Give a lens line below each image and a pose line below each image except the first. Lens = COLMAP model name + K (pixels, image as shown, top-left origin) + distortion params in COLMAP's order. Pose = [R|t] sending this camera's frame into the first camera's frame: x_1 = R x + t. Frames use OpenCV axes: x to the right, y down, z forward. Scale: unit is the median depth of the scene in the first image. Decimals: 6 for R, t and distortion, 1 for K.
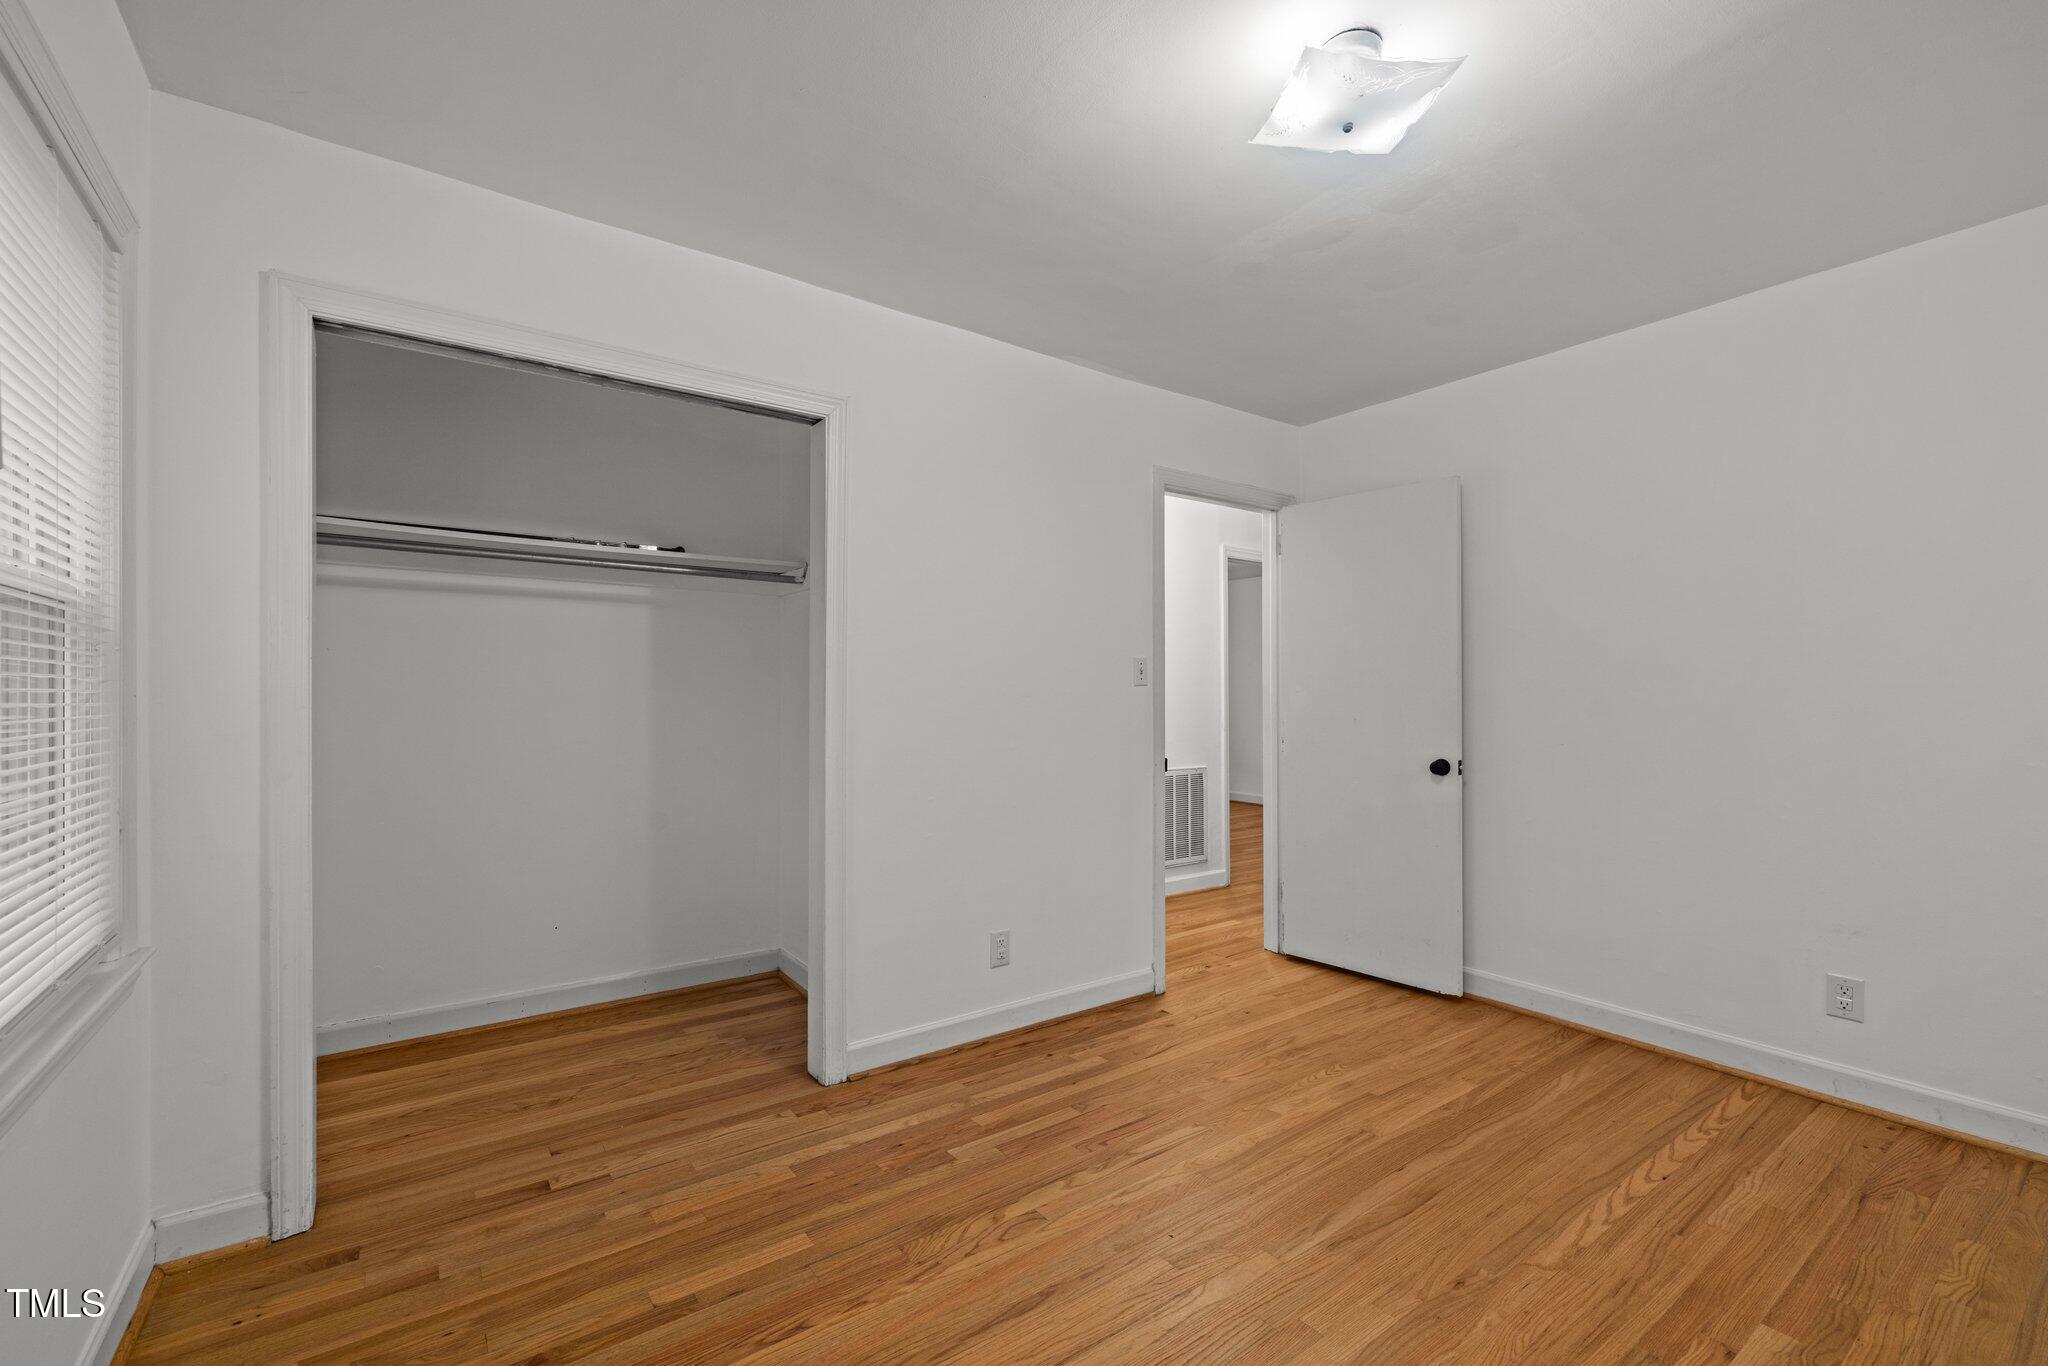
lens RADIAL K [[871.9, 0, 1024.6], [0, 871.9, 692.4], [0, 0, 1]] dist [-0.000684, -0.000148]
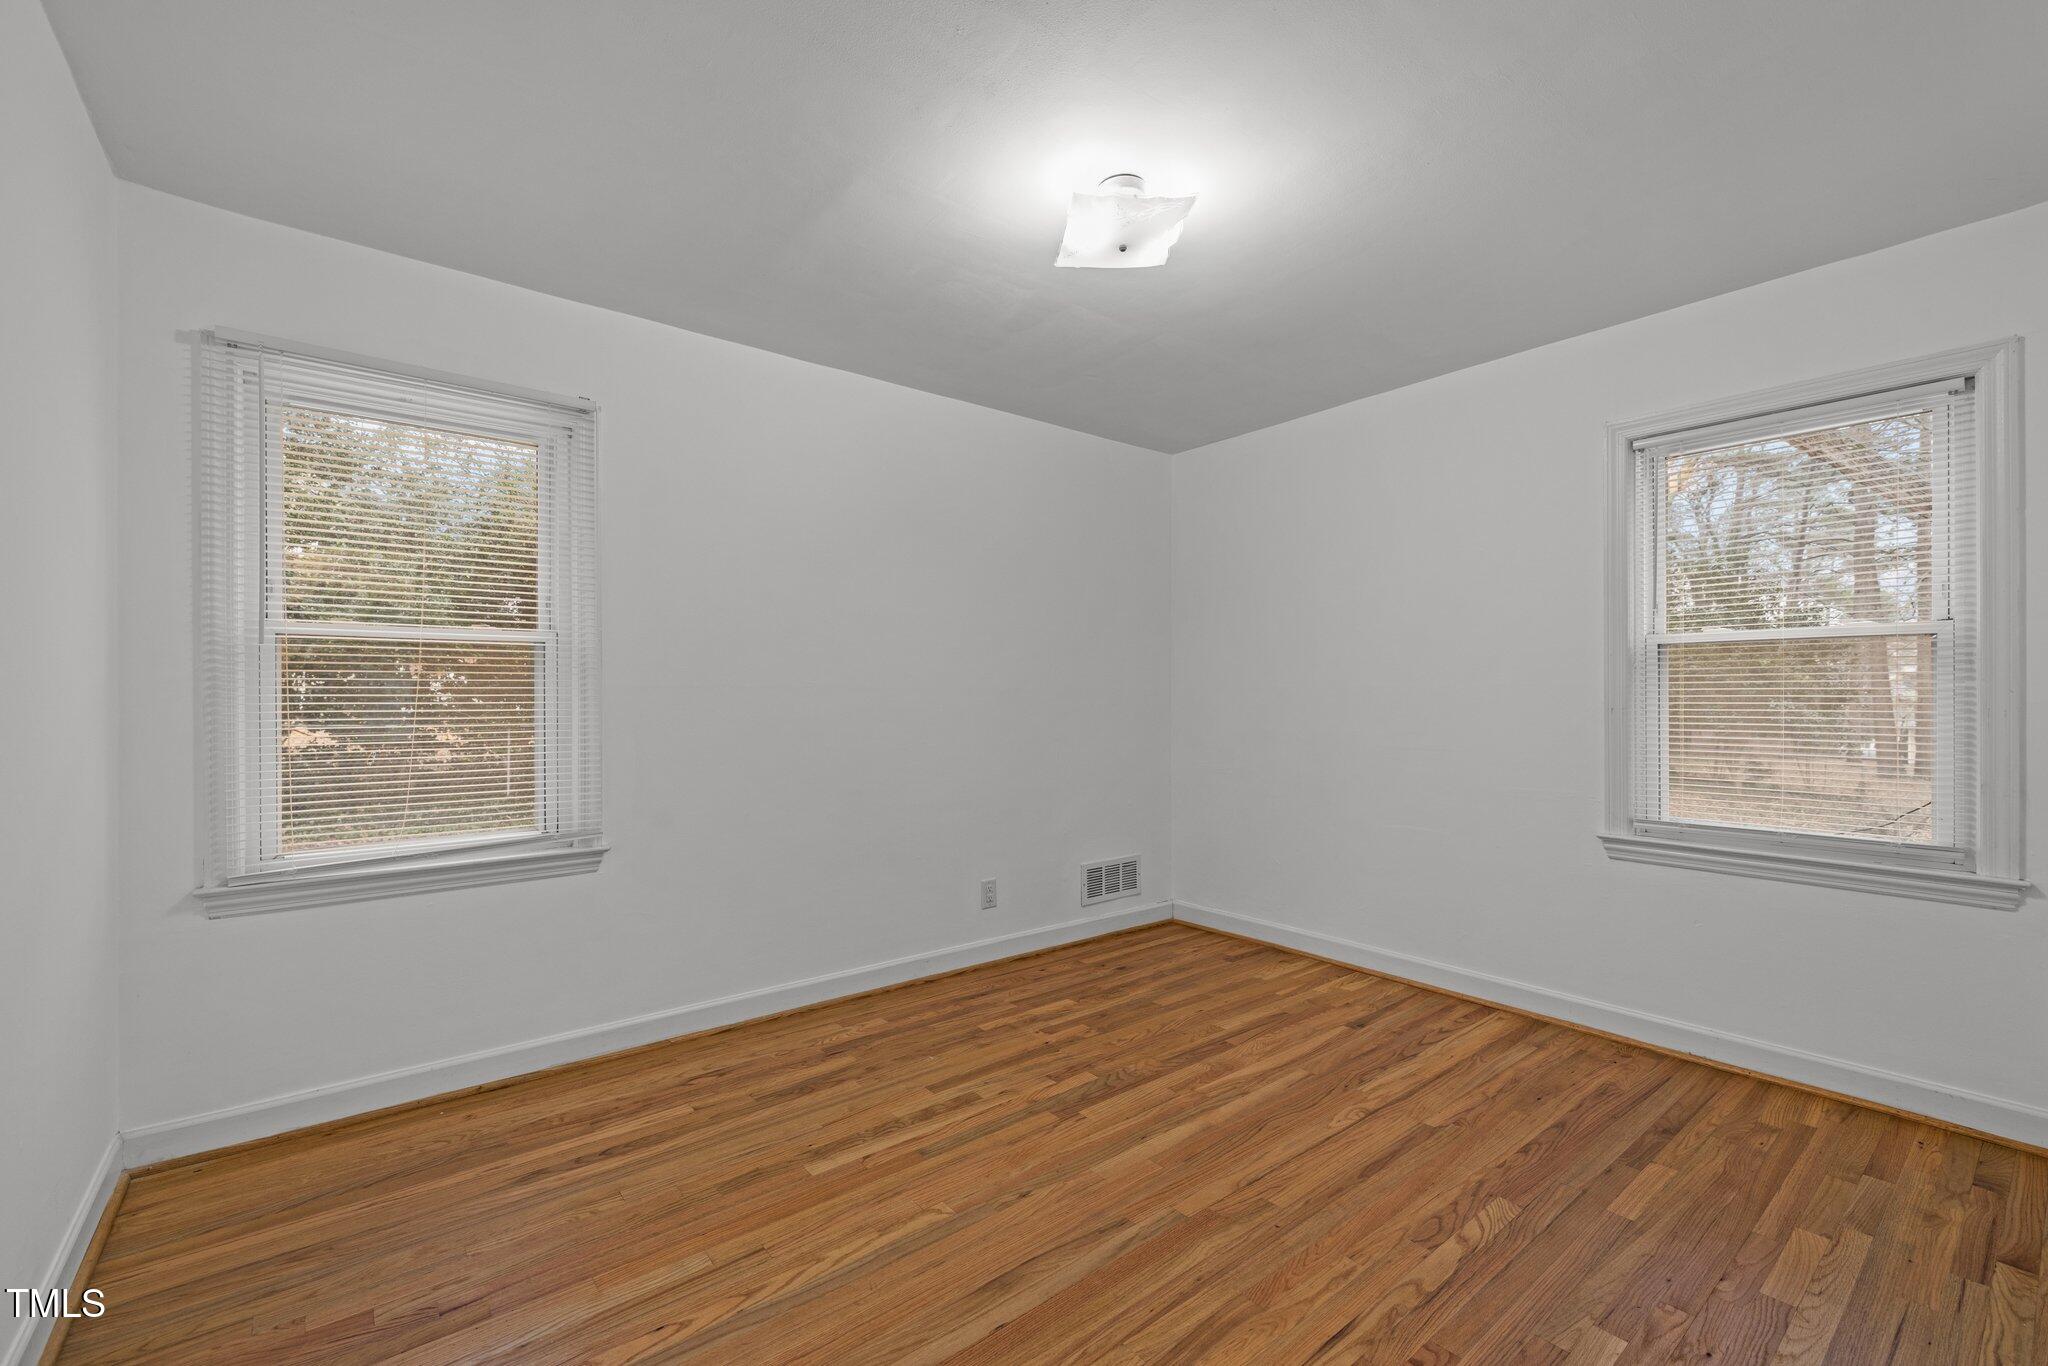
lens RADIAL K [[871.9, 0, 1024.5], [0, 871.9, 690.0], [0, 0, 1]] dist [-0.000684, -0.000148]
pose [[-0.998681, -0.000086, -0.051346, 0.521579], [0.000371, 0.999960, -0.008884, 0.011212], [0.051345, -0.008891, -0.998641, 2.030500]]
